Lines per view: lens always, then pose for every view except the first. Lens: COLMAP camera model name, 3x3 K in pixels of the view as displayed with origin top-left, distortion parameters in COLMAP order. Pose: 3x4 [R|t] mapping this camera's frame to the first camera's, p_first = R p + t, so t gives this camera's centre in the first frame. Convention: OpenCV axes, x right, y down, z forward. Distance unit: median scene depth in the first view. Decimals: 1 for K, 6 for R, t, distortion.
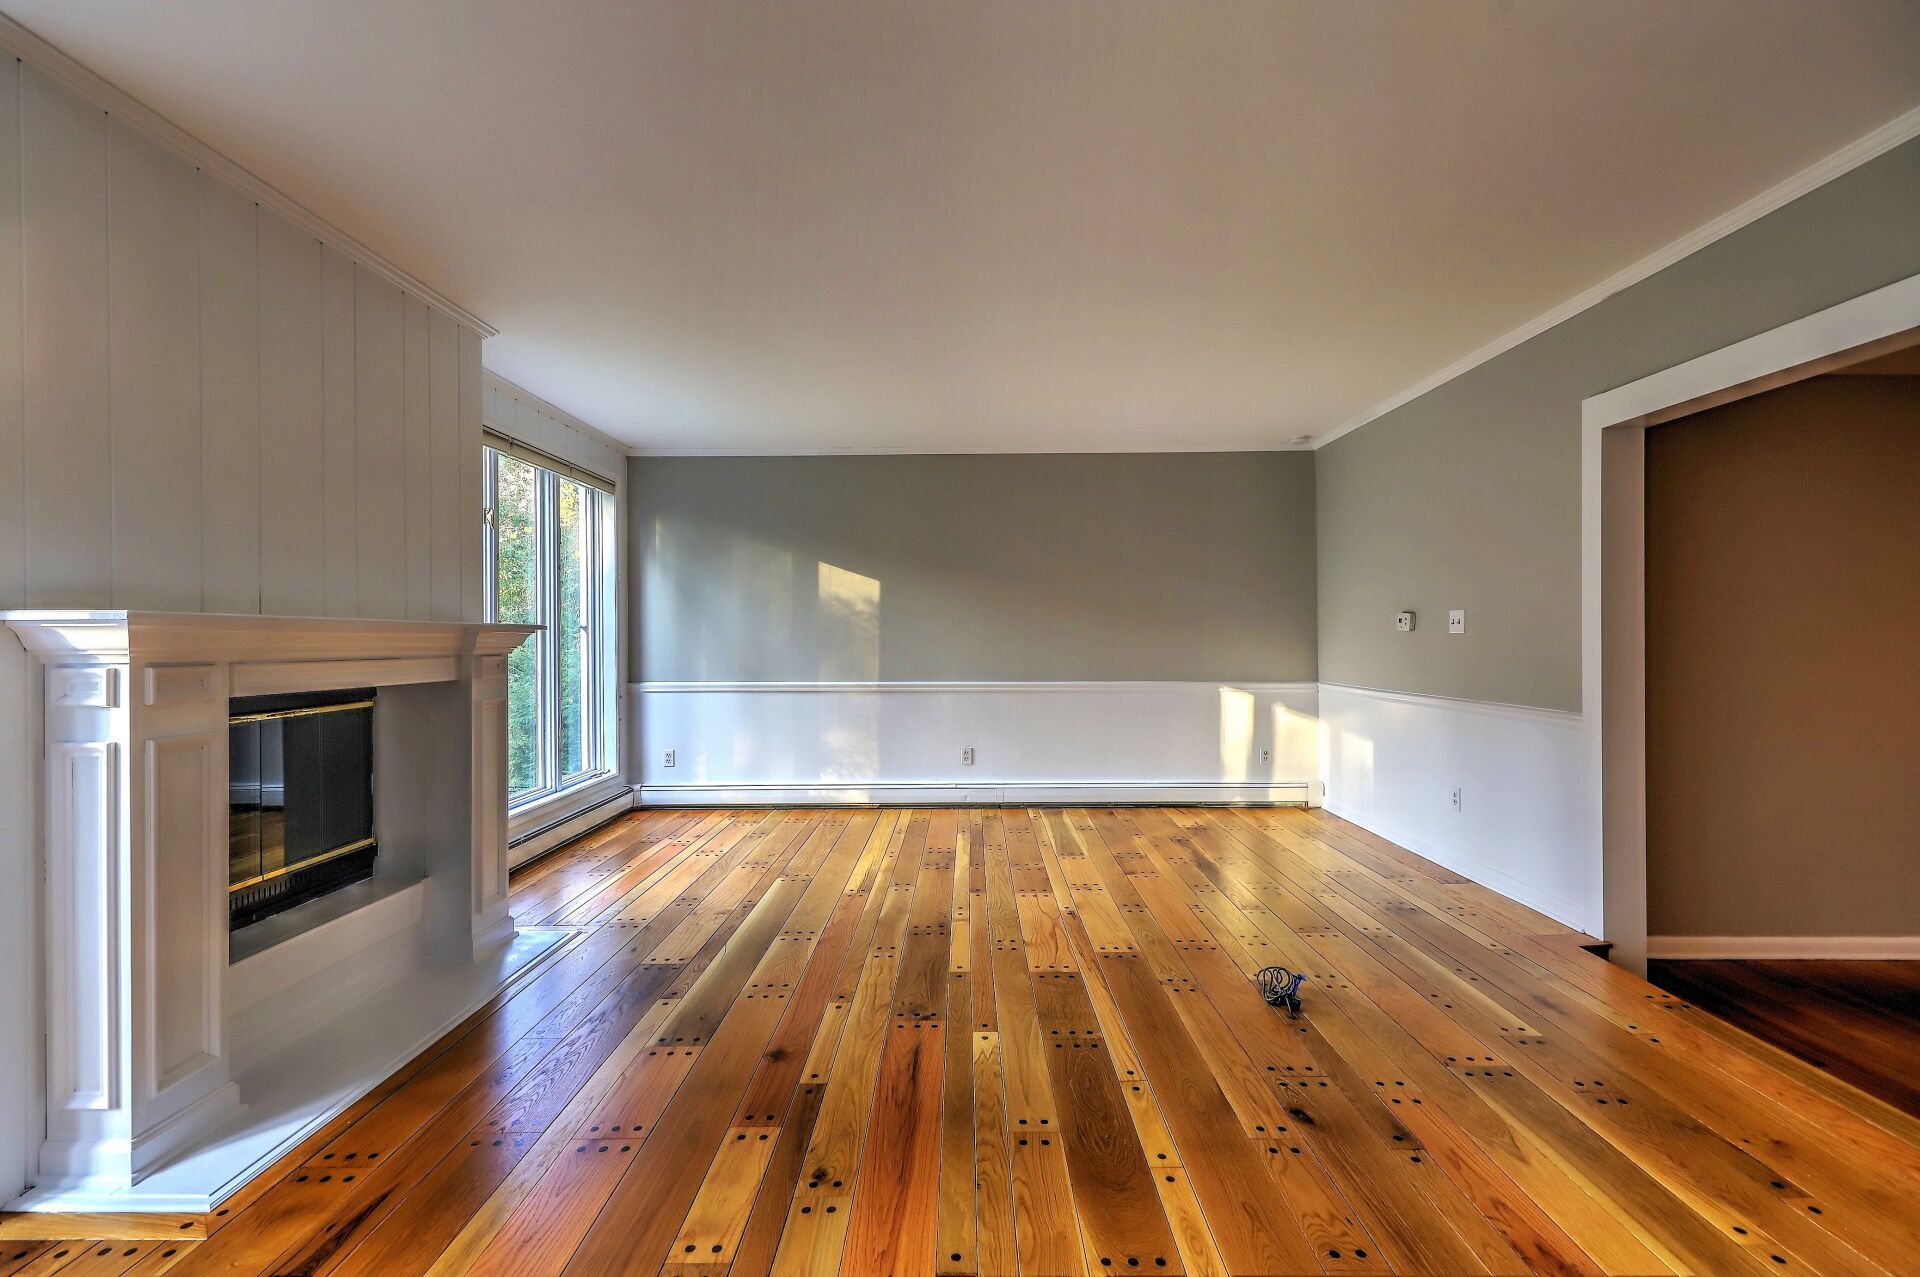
lens RADIAL K [[824.0, 0, 932.4], [0, 824.0, 636.9], [0, 0, 1]] dist [0.013567, -0.000100]
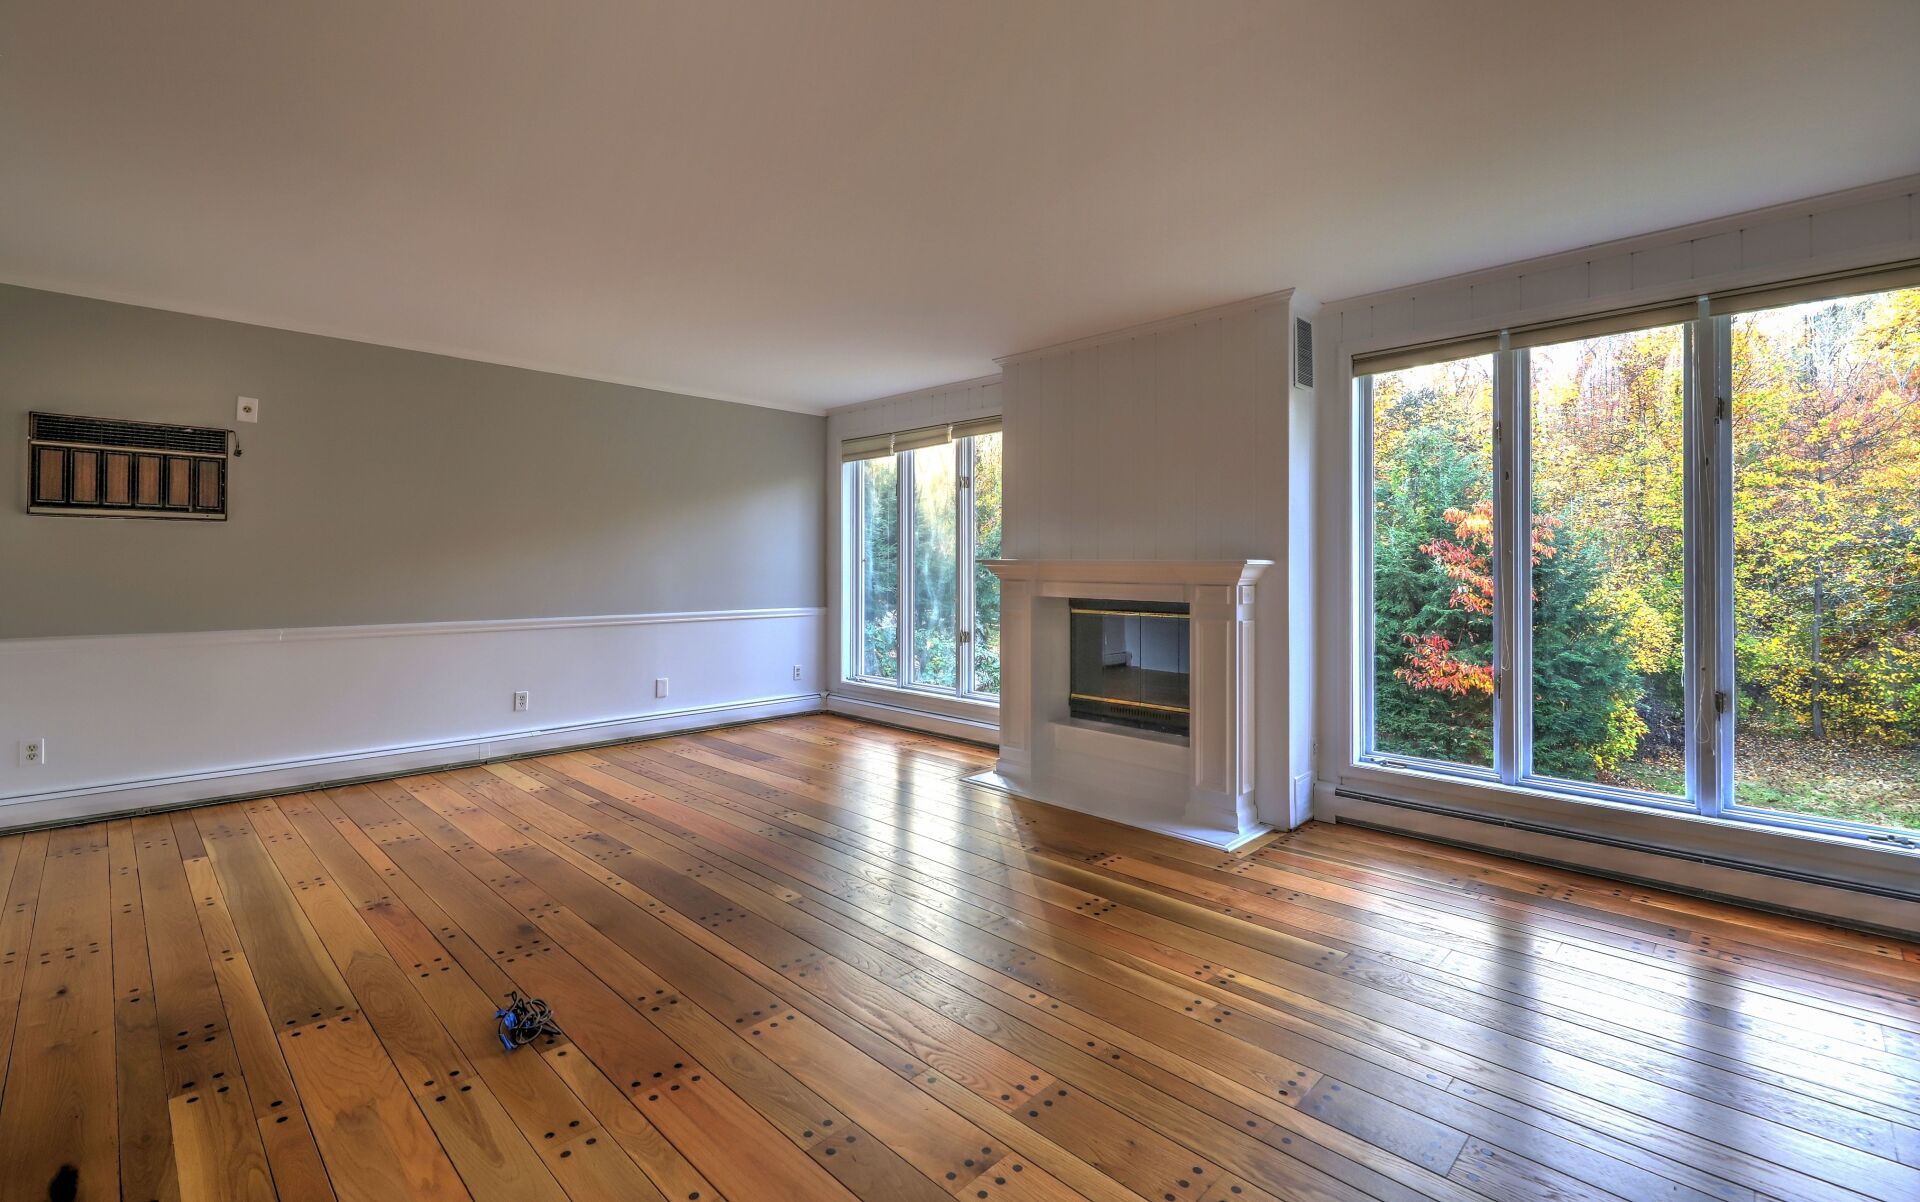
lens RADIAL K [[812.7, 0, 967.5], [0, 812.7, 569.6], [0, 0, 1]] dist [0.000924, -0.000310]
pose [[-0.662604, 0.001654, -0.748968, 0.708590], [-0.003203, 0.999982, 0.005042, -0.007182], [0.748963, 0.005740, -0.662587, 1.785873]]
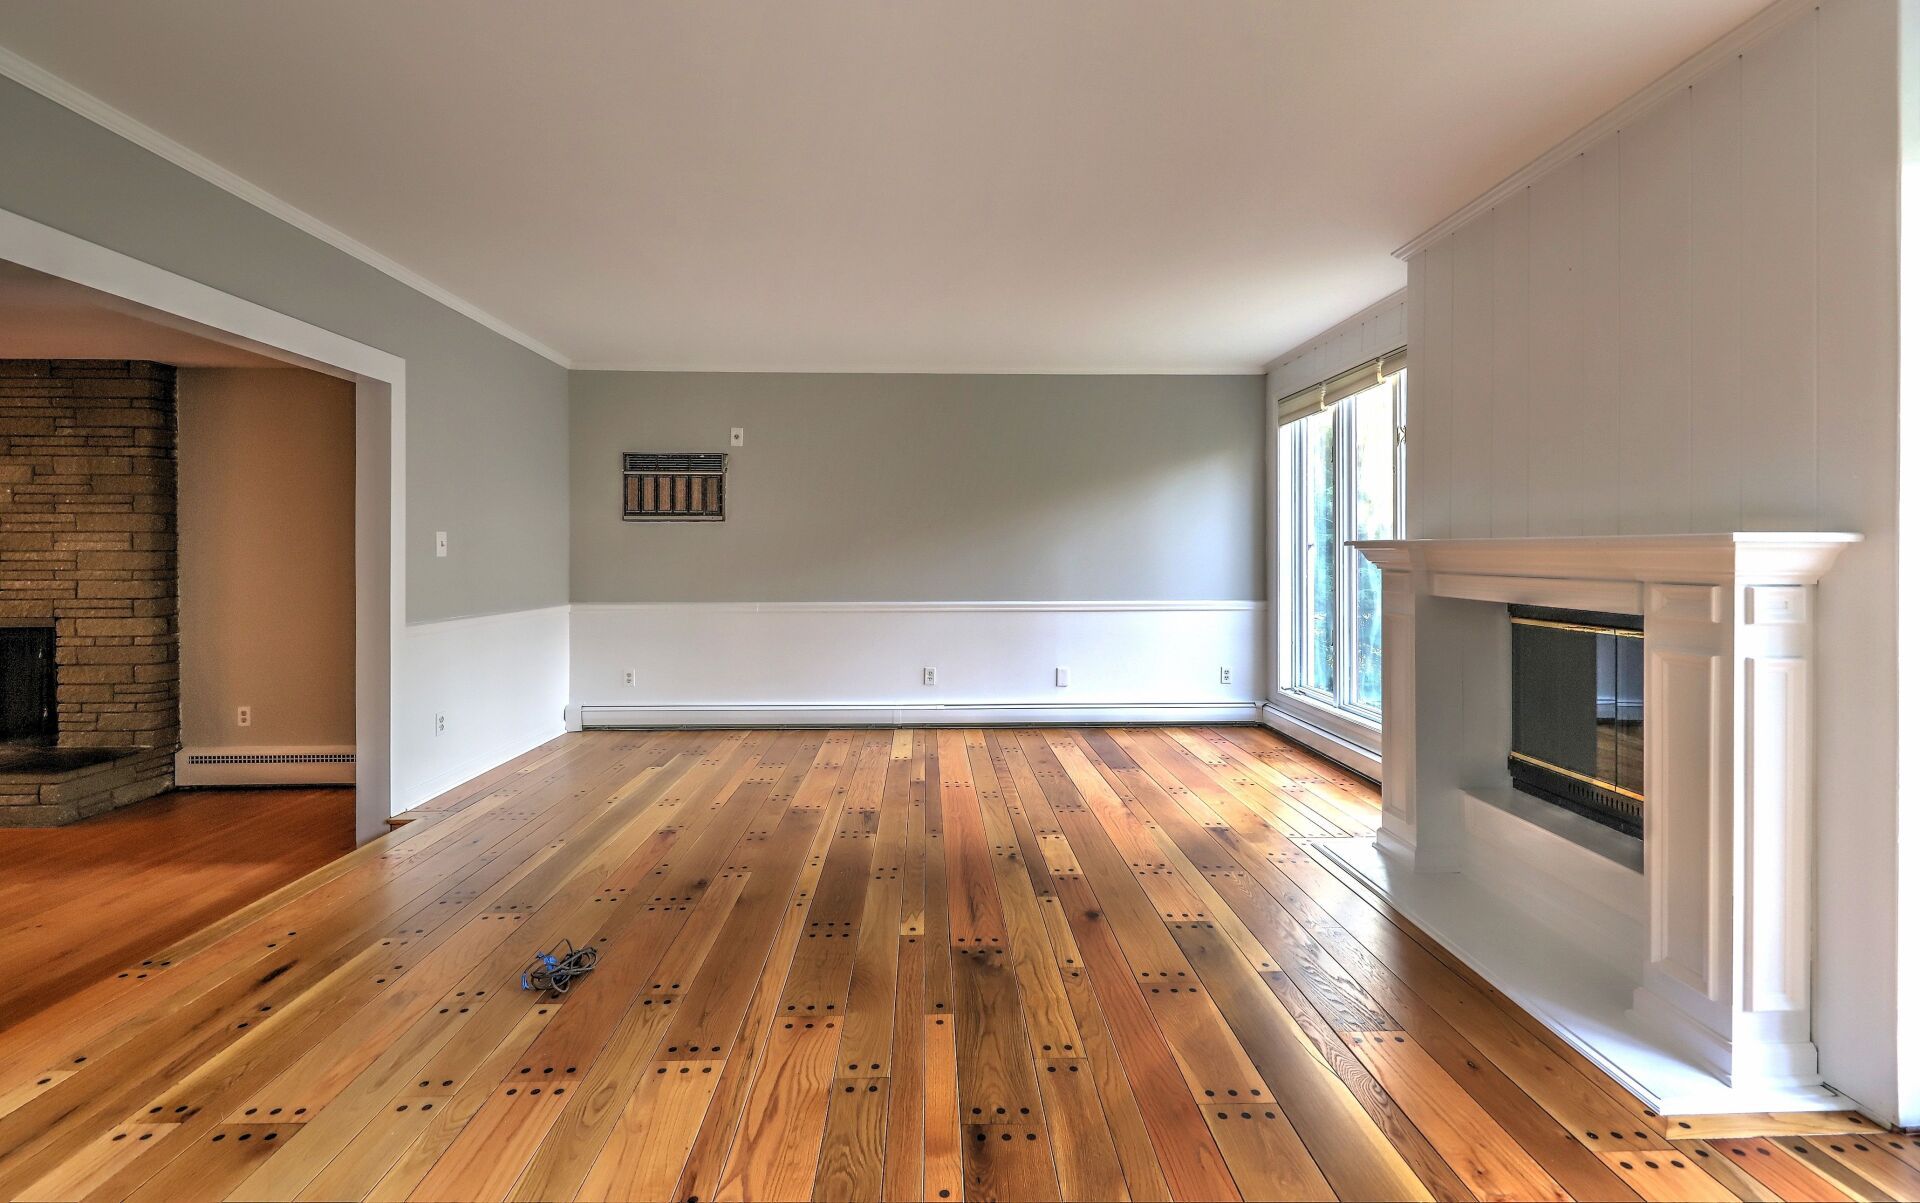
lens RADIAL K [[812.7, 0, 967.5], [0, 812.7, 570.1], [0, 0, 1]] dist [0.000924, -0.000310]
pose [[-0.996025, 0.005077, -0.088926, 0.075590], [0.003204, 0.999770, 0.021185, -0.004873], [0.089013, 0.020816, -0.995813, 1.834118]]
